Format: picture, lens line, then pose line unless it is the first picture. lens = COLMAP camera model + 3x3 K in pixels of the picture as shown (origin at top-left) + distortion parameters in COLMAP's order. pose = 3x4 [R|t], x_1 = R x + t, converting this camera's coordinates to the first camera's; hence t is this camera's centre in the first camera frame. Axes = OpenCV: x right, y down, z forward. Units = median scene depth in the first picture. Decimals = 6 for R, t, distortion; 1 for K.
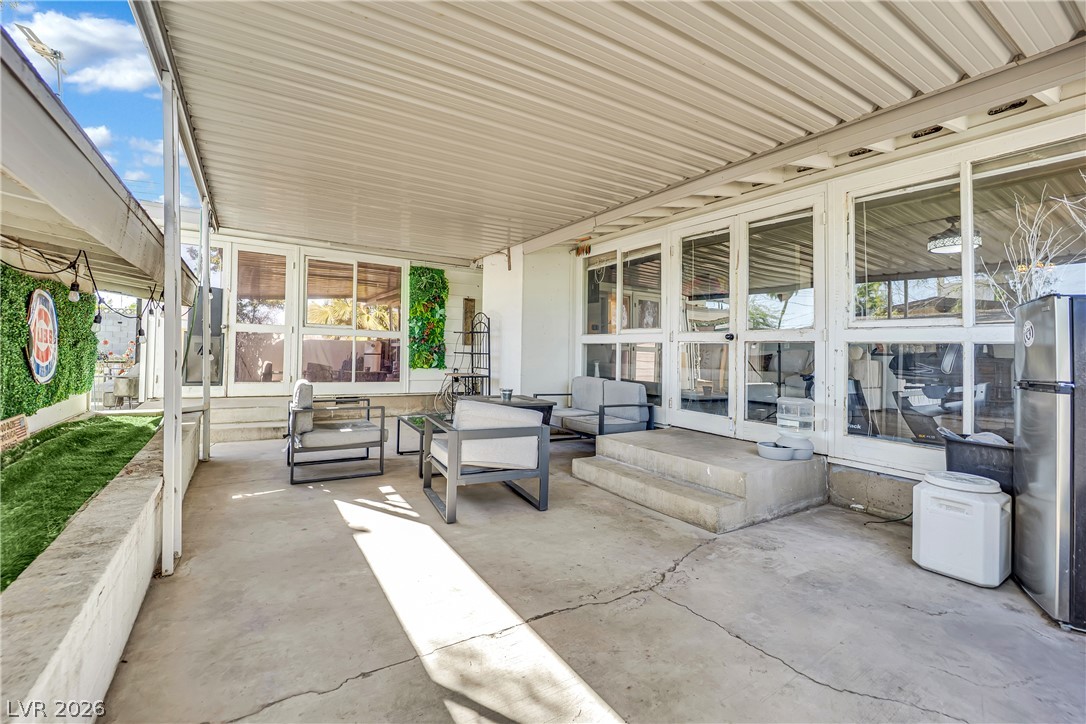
lens RADIAL K [[453.5, 0, 543.0], [0, 453.5, 362.0], [0, 0, 1]] dist [0.000563, 0.000150]
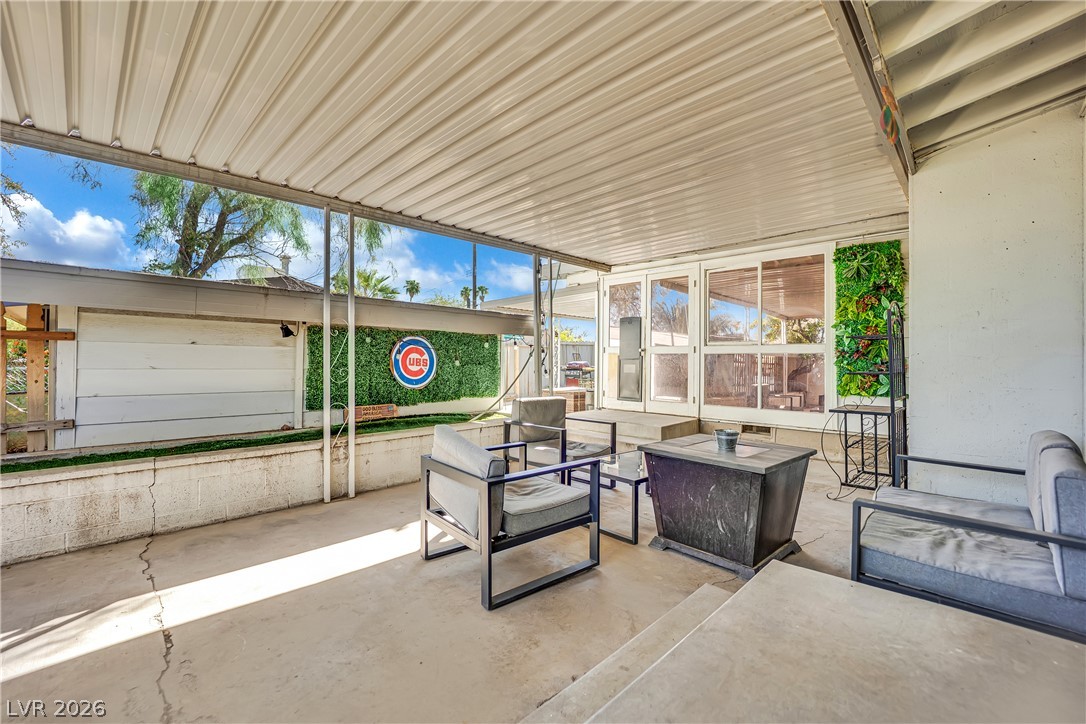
lens RADIAL K [[468.1, 0, 543.0], [0, 468.1, 362.0], [0, 0, 1]] dist [-0.001761, 0.000081]
pose [[0.212935, -0.023027, -0.976795, 0.383626], [-0.022626, 0.999338, -0.028491, -0.008766], [0.976804, 0.028168, 0.212273, 0.508447]]
